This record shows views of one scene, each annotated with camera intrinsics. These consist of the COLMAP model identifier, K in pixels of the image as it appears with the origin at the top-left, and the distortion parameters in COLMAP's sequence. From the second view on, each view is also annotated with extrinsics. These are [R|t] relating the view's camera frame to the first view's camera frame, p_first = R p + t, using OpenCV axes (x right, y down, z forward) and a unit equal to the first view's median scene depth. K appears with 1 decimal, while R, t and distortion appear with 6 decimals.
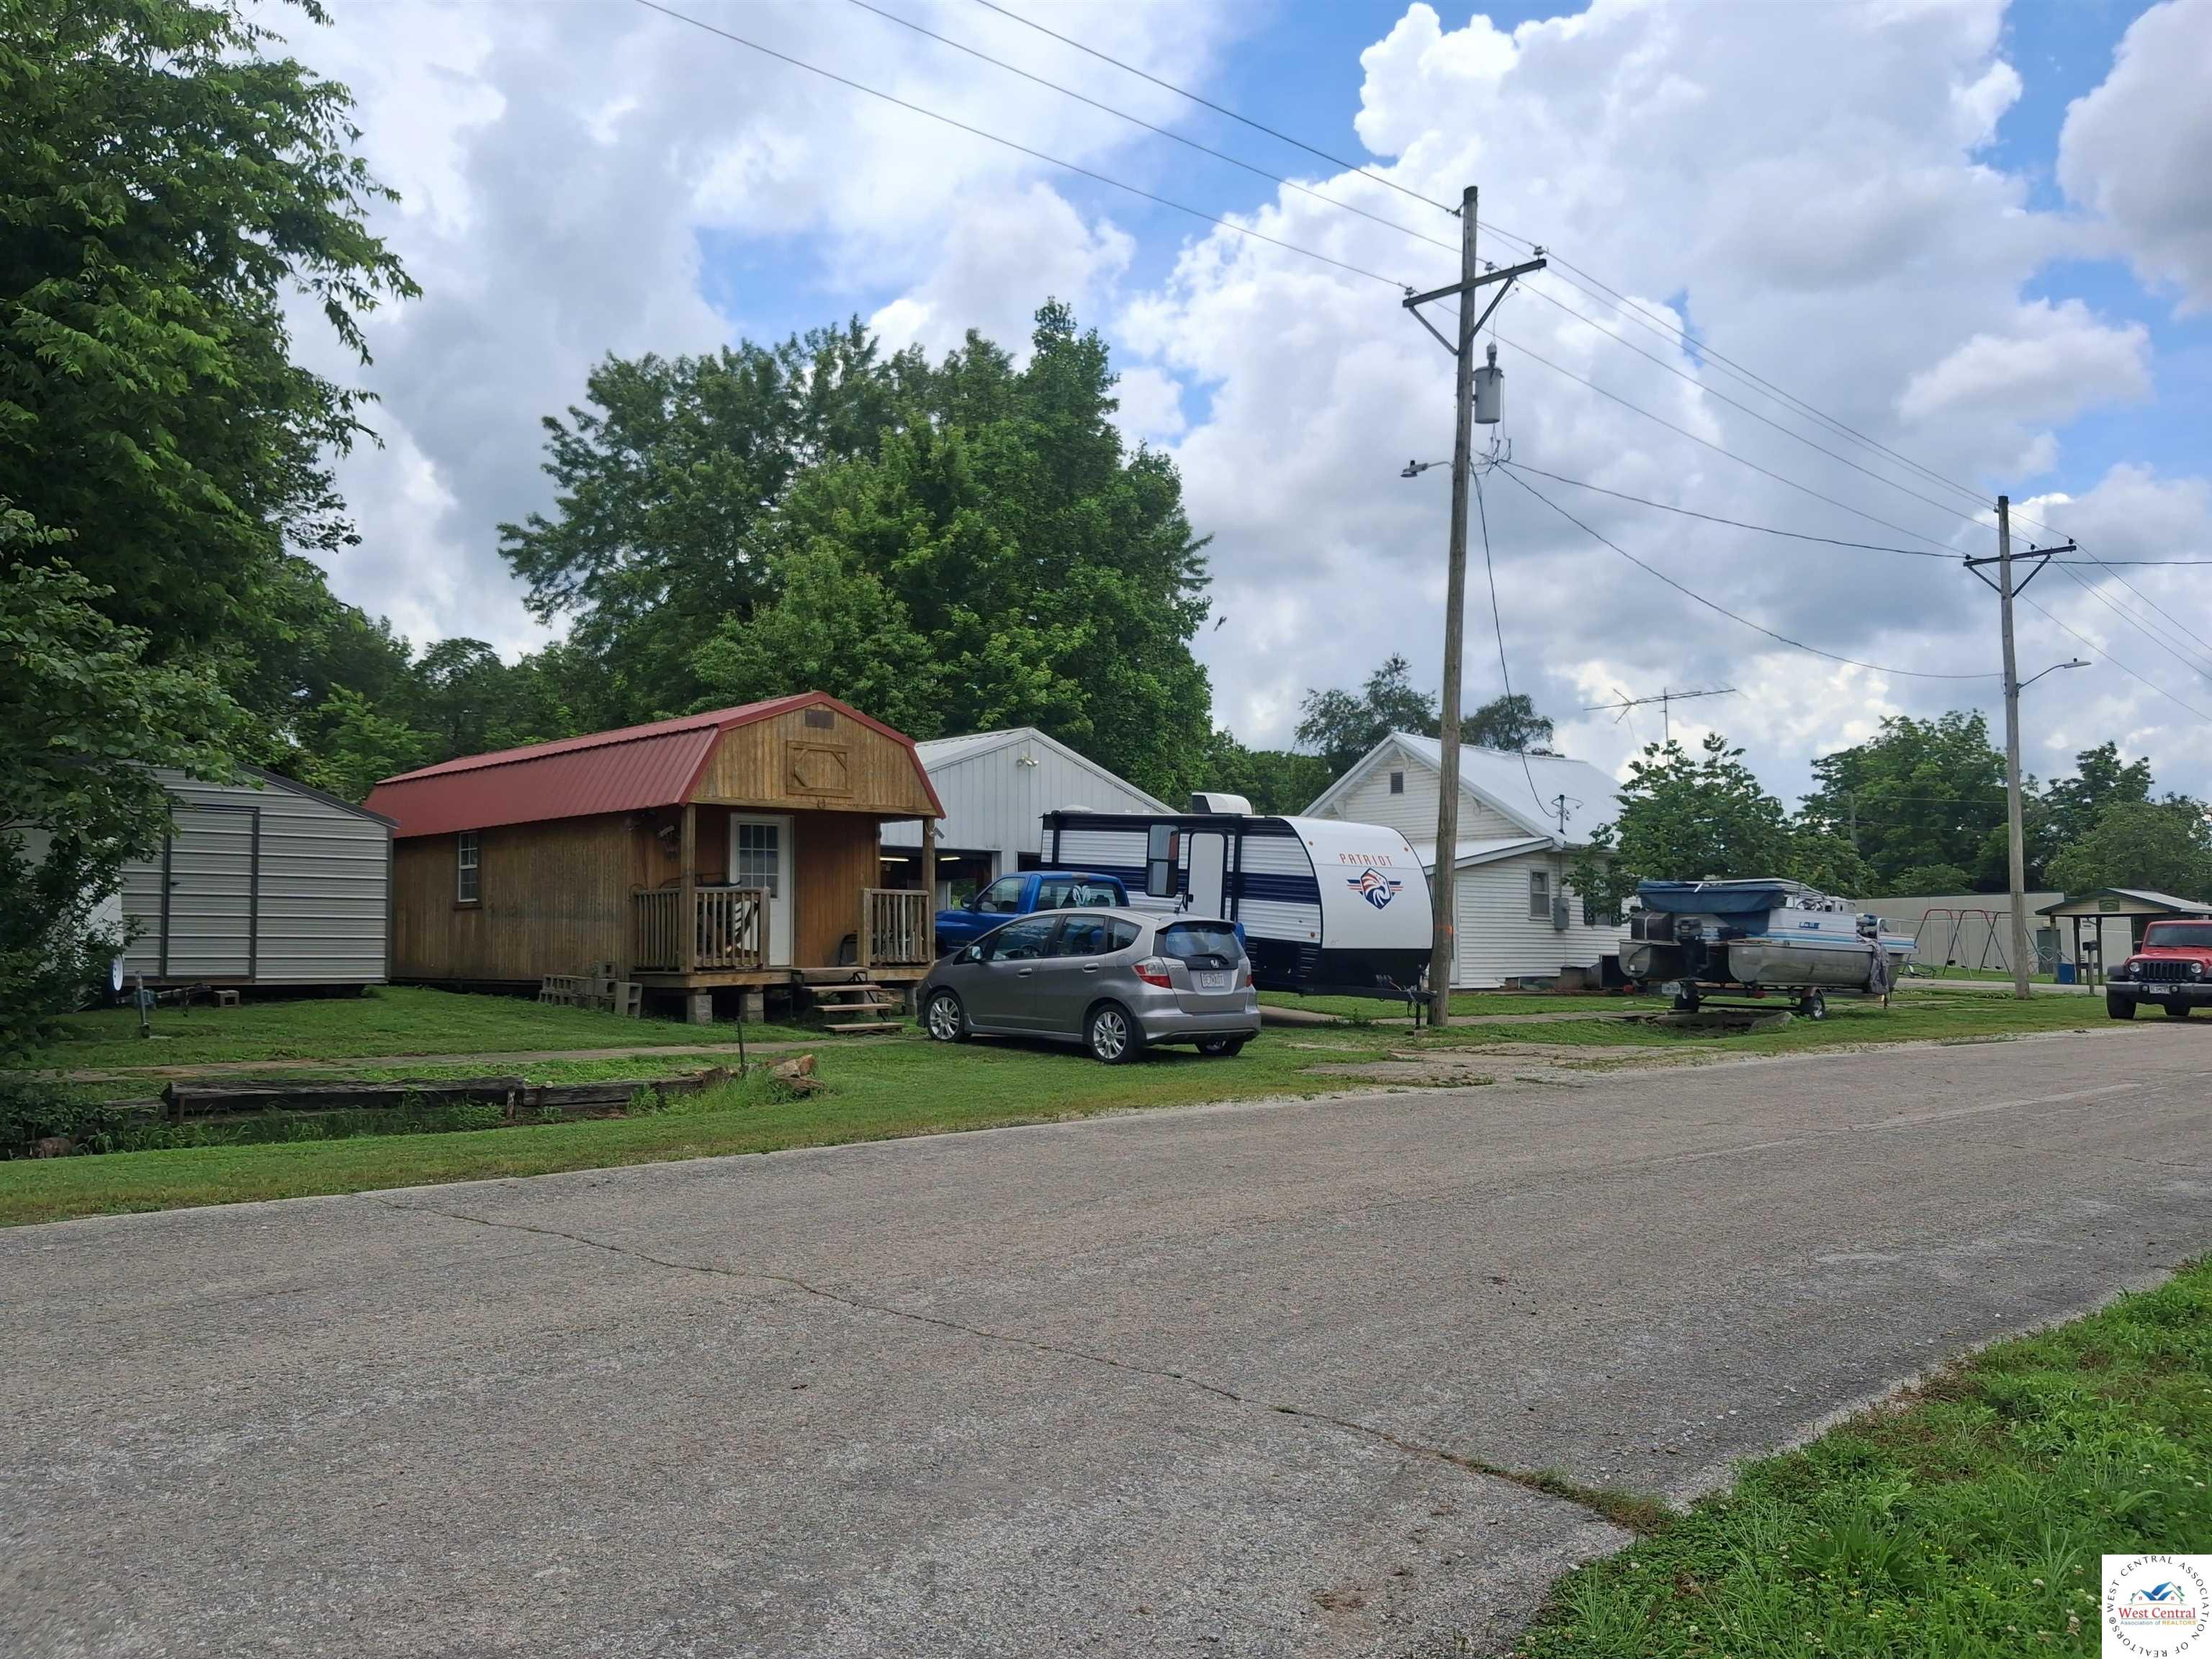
lens RADIAL K [[1650.1, 0, 1115.4], [0, 1650.1, 932.1], [0, 0, 1]] dist [0.100940, -0.226390]
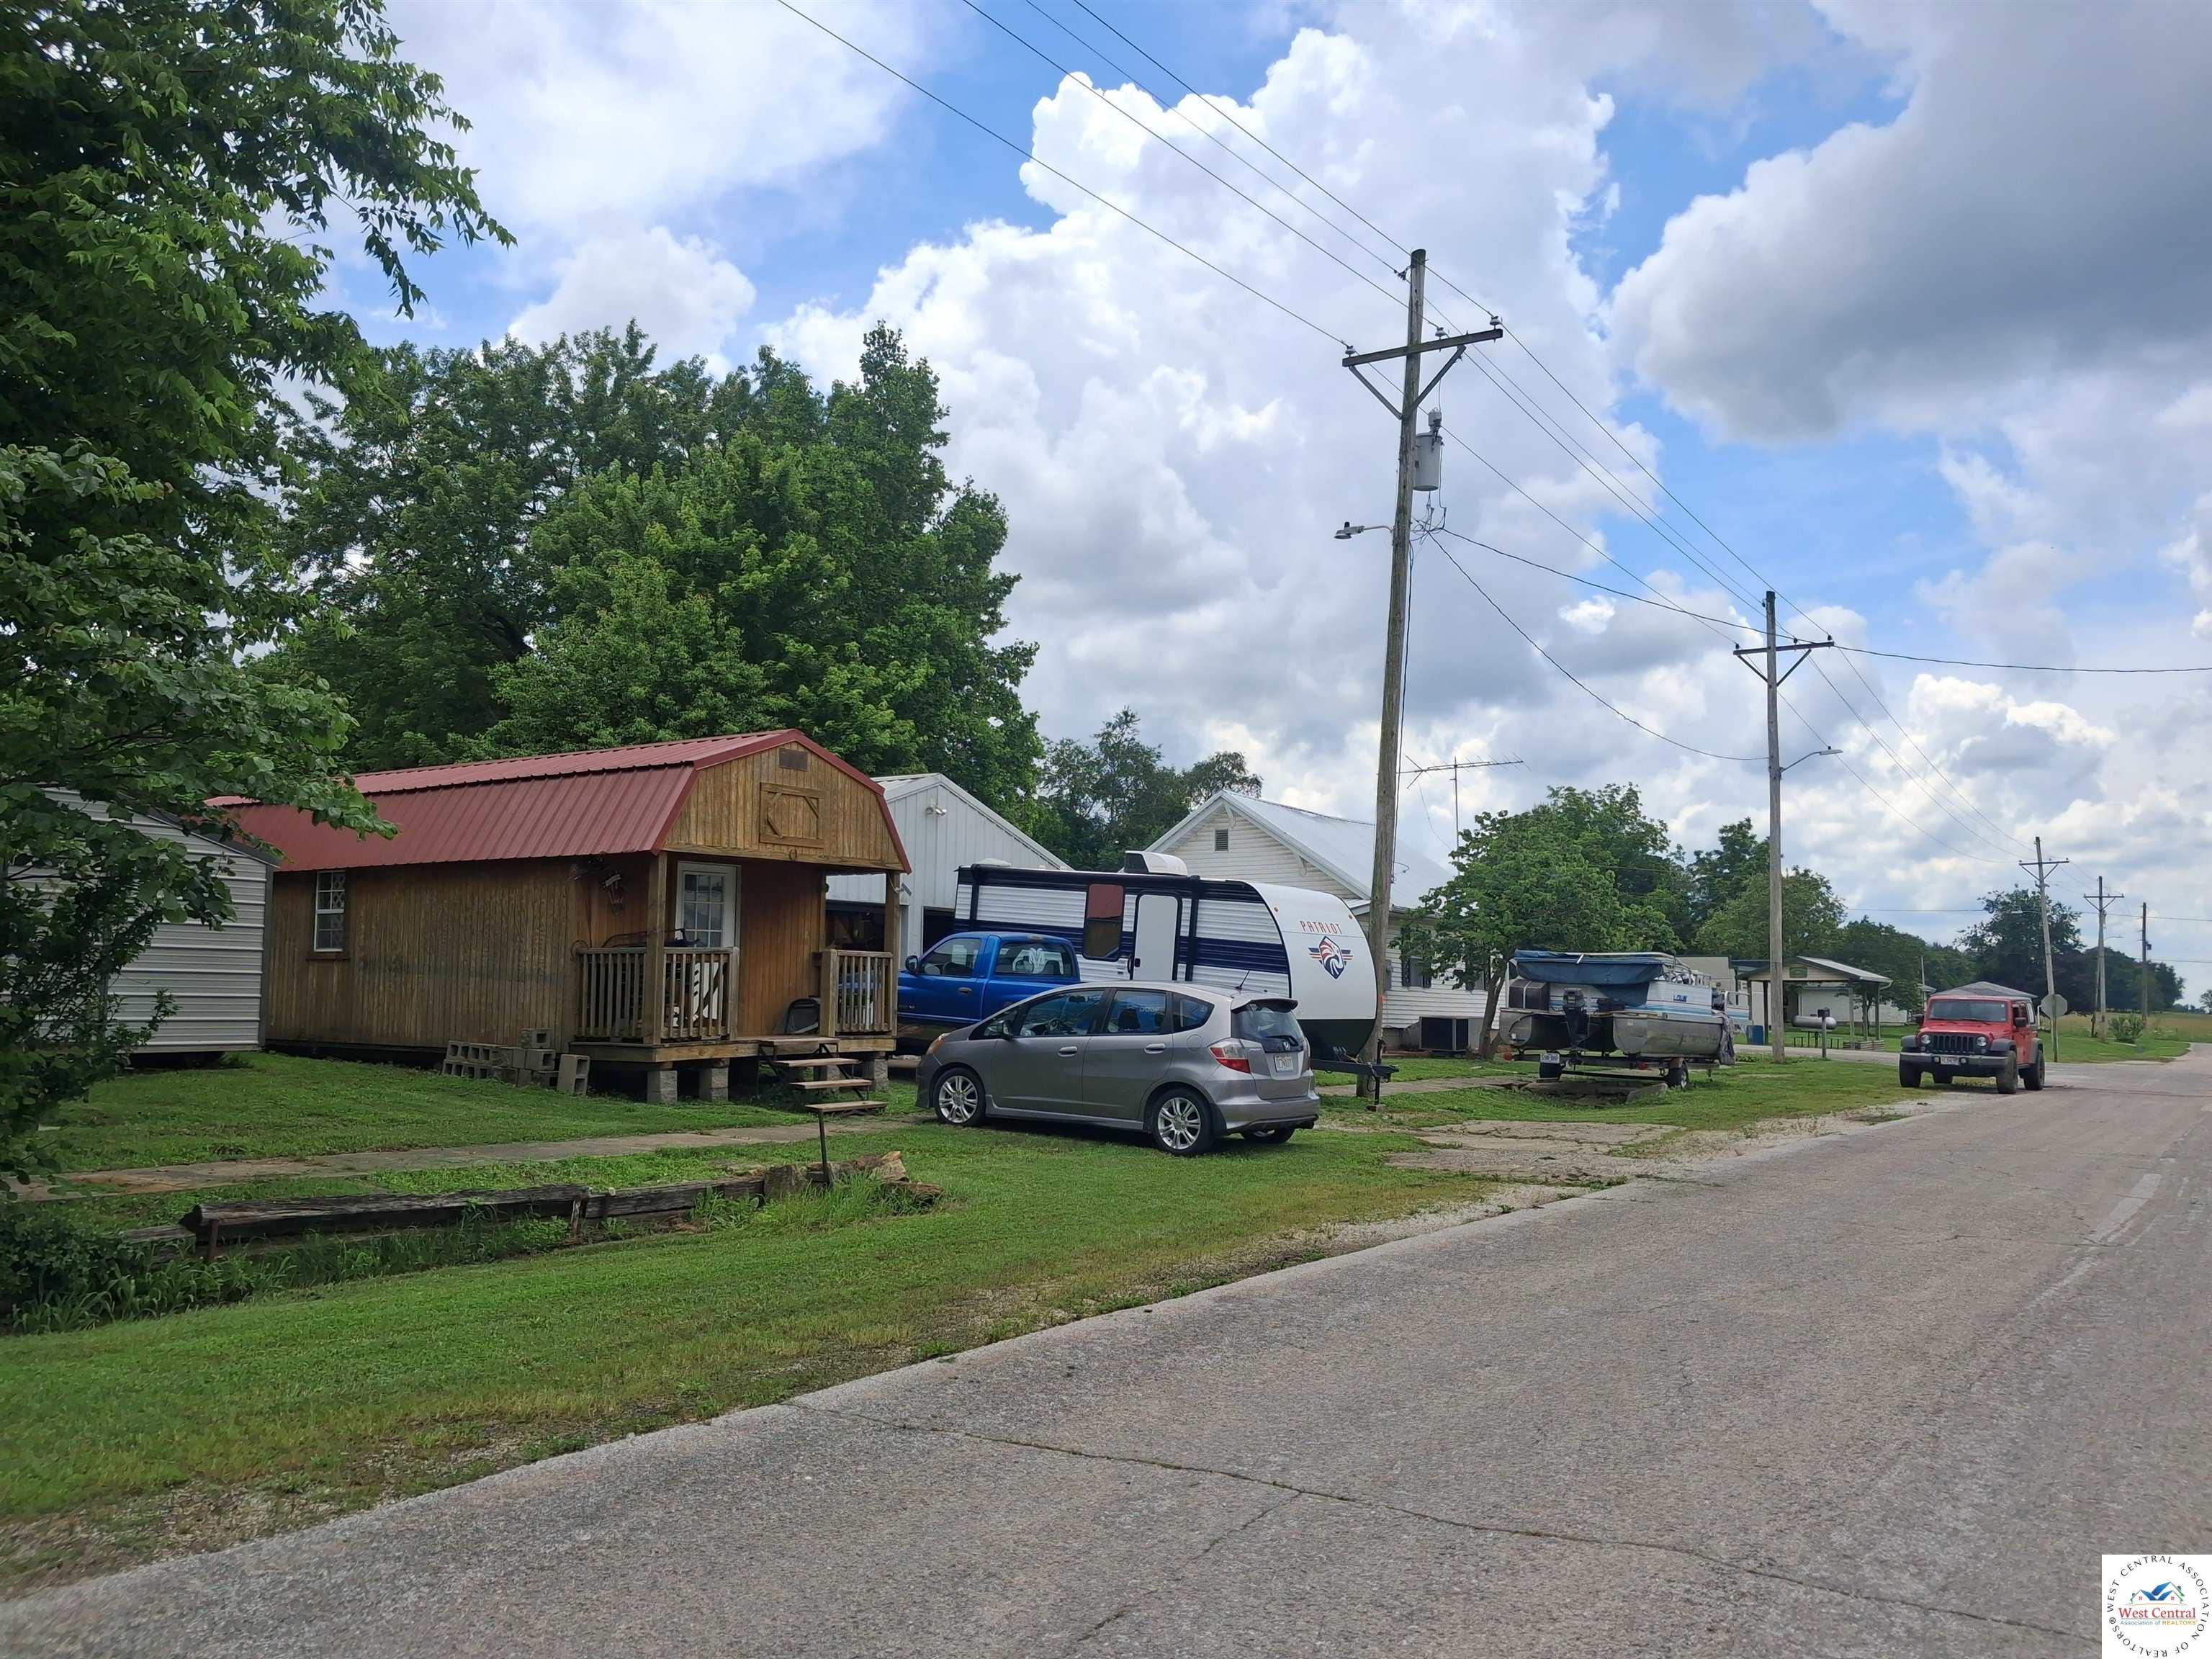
lens RADIAL K [[1650.1, 0, 1115.4], [0, 1650.1, 932.1], [0, 0, 1]] dist [0.100940, -0.226390]
pose [[0.979890, 0.023996, 0.198092, -0.148452], [-0.019005, 0.999453, -0.027057, -0.011924], [-0.198633, 0.022748, 0.979810, 0.072677]]
